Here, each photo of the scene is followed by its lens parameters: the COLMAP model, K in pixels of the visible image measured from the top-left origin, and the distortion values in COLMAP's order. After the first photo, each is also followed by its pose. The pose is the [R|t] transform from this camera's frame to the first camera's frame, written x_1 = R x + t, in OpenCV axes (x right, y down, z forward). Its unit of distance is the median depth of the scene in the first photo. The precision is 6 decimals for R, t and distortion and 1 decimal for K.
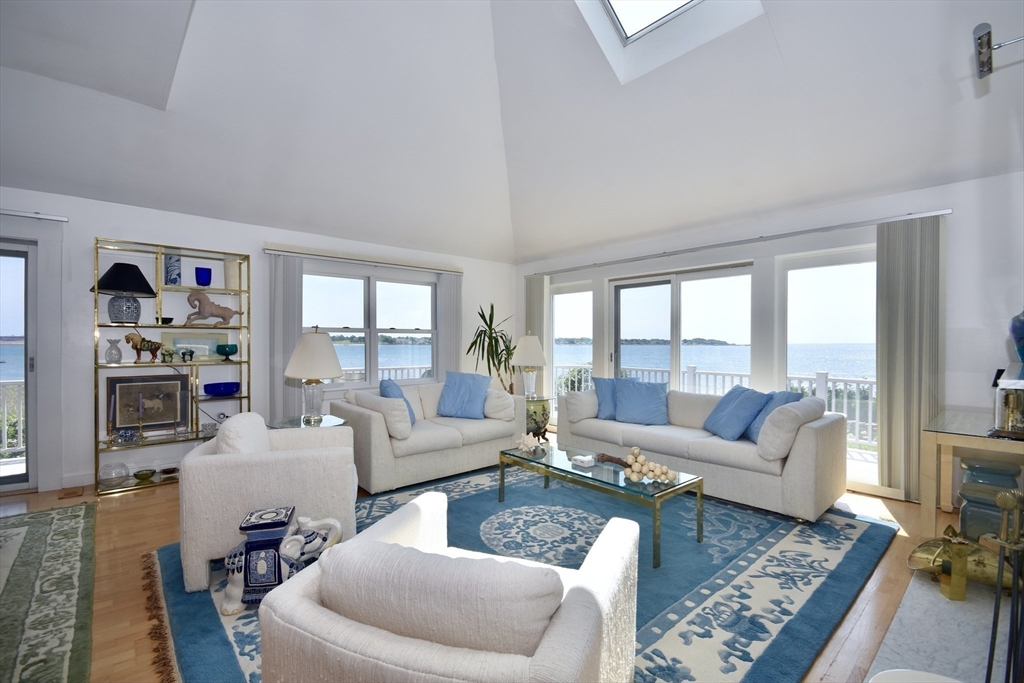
lens RADIAL K [[459.8, 0, 513.4], [0, 459.8, 347.4], [0, 0, 1]] dist [-0.002396, -0.001399]
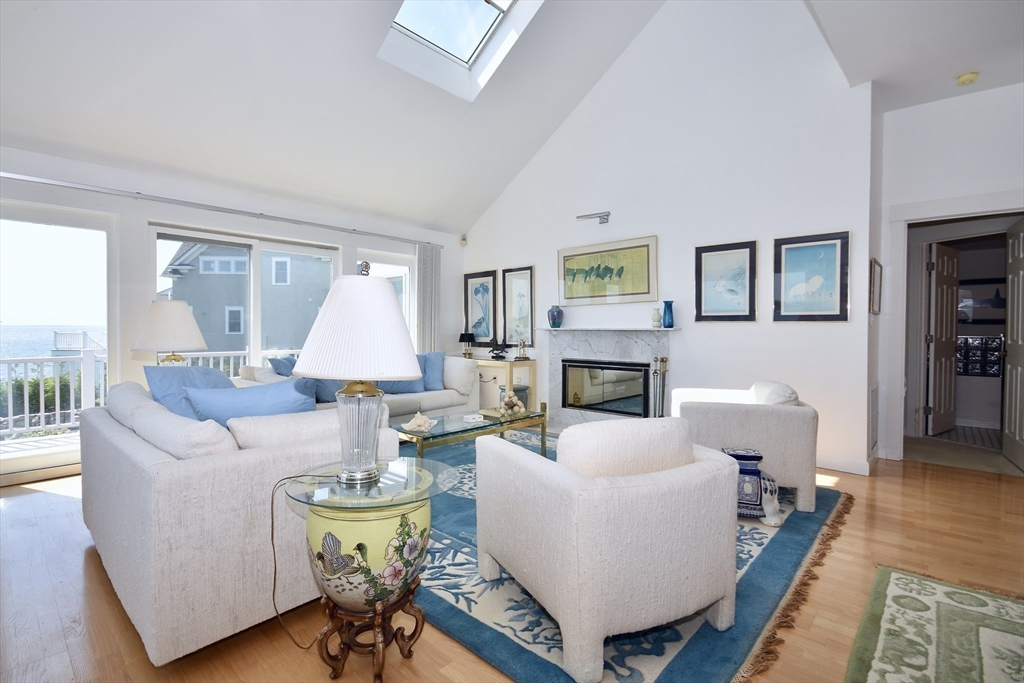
lens RADIAL K [[459.8, 0, 519.0], [0, 459.8, 346.8], [0, 0, 1]] dist [-0.002396, -0.001399]
pose [[-0.118951, -0.046554, 0.991808, -0.800568], [0.006521, 0.998842, 0.047666, 0.011367], [-0.992879, 0.012138, -0.118509, 0.816455]]
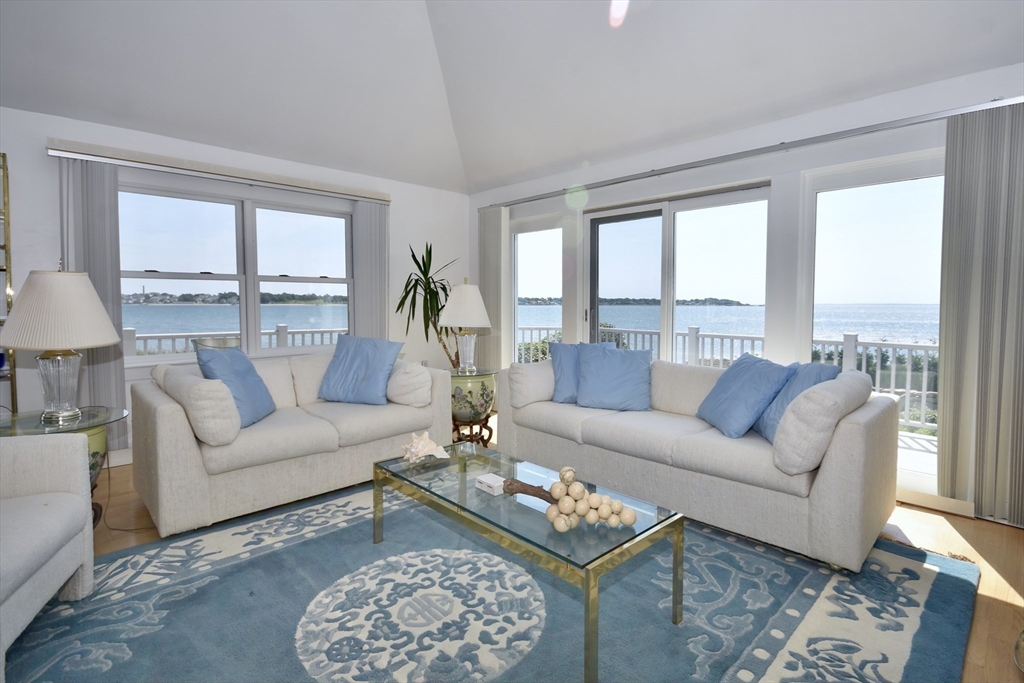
lens RADIAL K [[505.2, 0, 551.0], [0, 505.2, 325.3], [0, 0, 1]] dist [0.000792, -0.004196]
pose [[0.997267, -0.002588, 0.073840, 0.142583], [-0.000061, 0.999357, 0.035847, 0.012351], [-0.073885, -0.035753, 0.996626, 0.272788]]
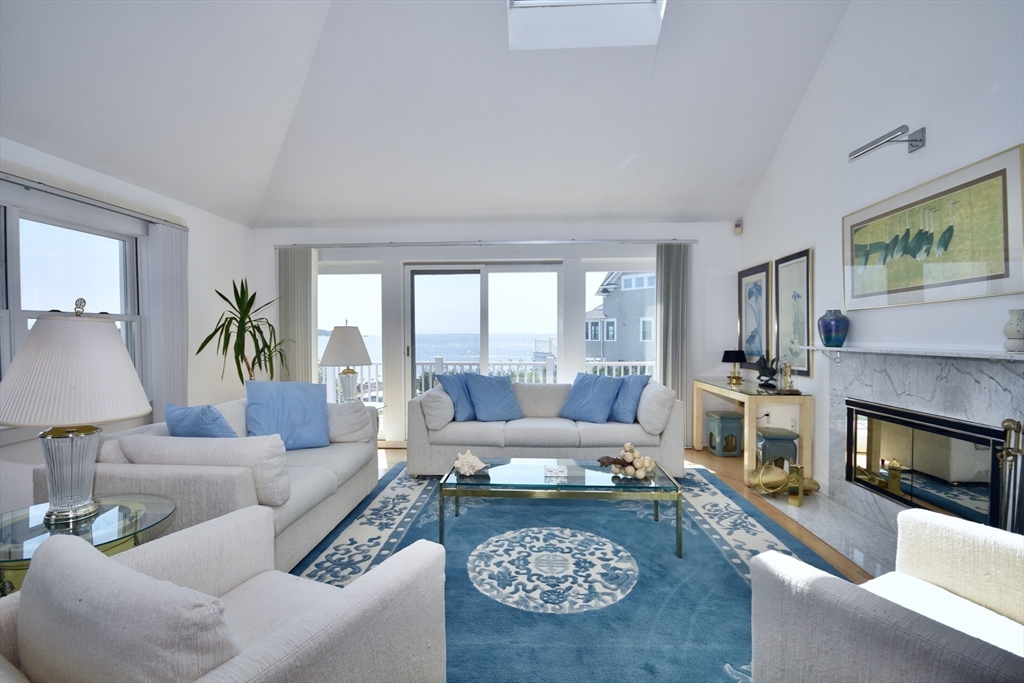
lens RADIAL K [[459.8, 0, 521.6], [0, 459.8, 344.8], [0, 0, 1]] dist [-0.002396, -0.001399]
pose [[0.689925, -0.022962, 0.723517, -0.415030], [0.013915, 0.999733, 0.018459, -0.006178], [-0.723747, -0.002667, 0.690060, 0.355858]]
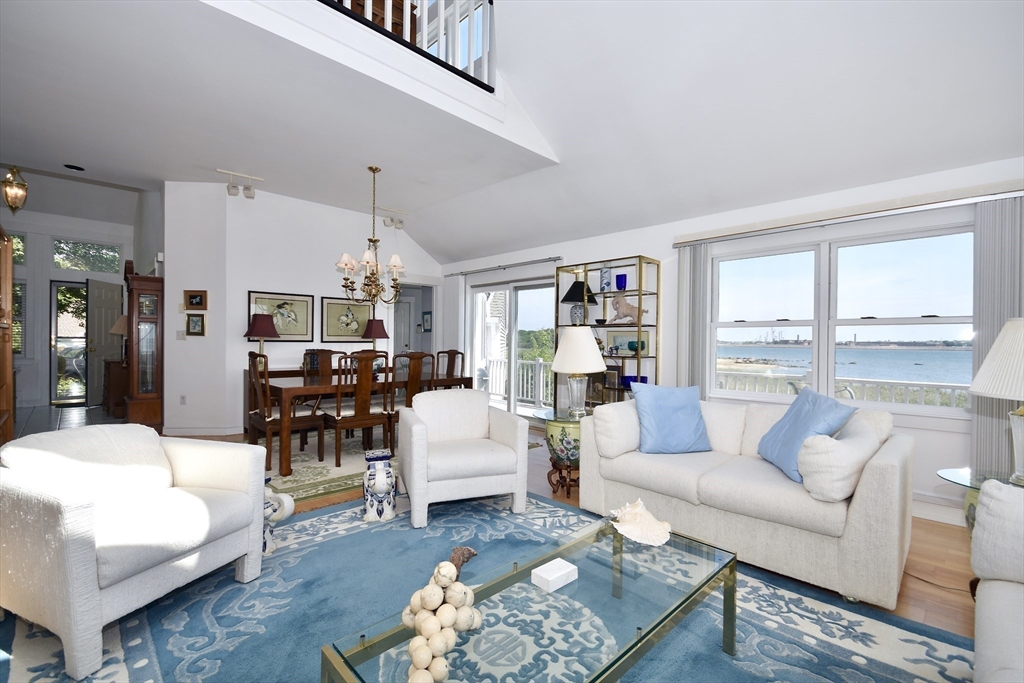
lens RADIAL K [[459.8, 0, 519.5], [0, 459.8, 337.9], [0, 0, 1]] dist [-0.002396, -0.001399]
pose [[0.050514, -0.005876, -0.998706, 0.511030], [-0.024523, 0.999674, -0.007123, 0.001957], [0.998422, 0.024851, 0.050353, 0.745386]]
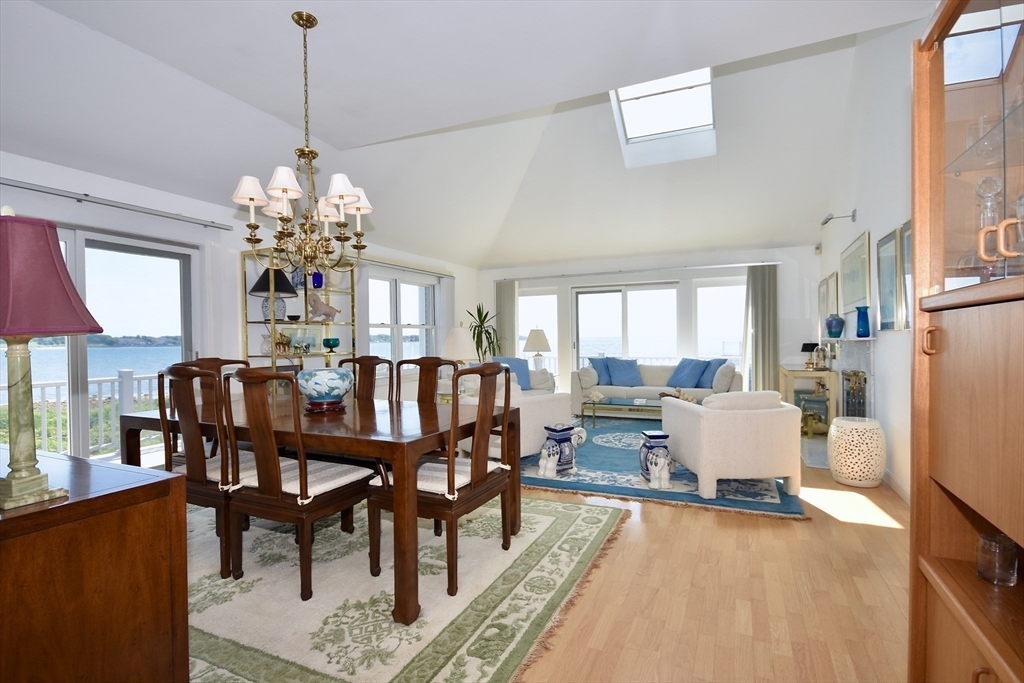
lens RADIAL K [[516.3, 0, 527.8], [0, 516.3, 346.6], [0, 0, 1]] dist [-0.032037, 0.000001]
pose [[0.902258, -0.021508, 0.430661, -0.829880], [0.021509, 0.999757, 0.004868, 0.021518], [-0.430661, 0.004870, 0.902501, -0.429414]]
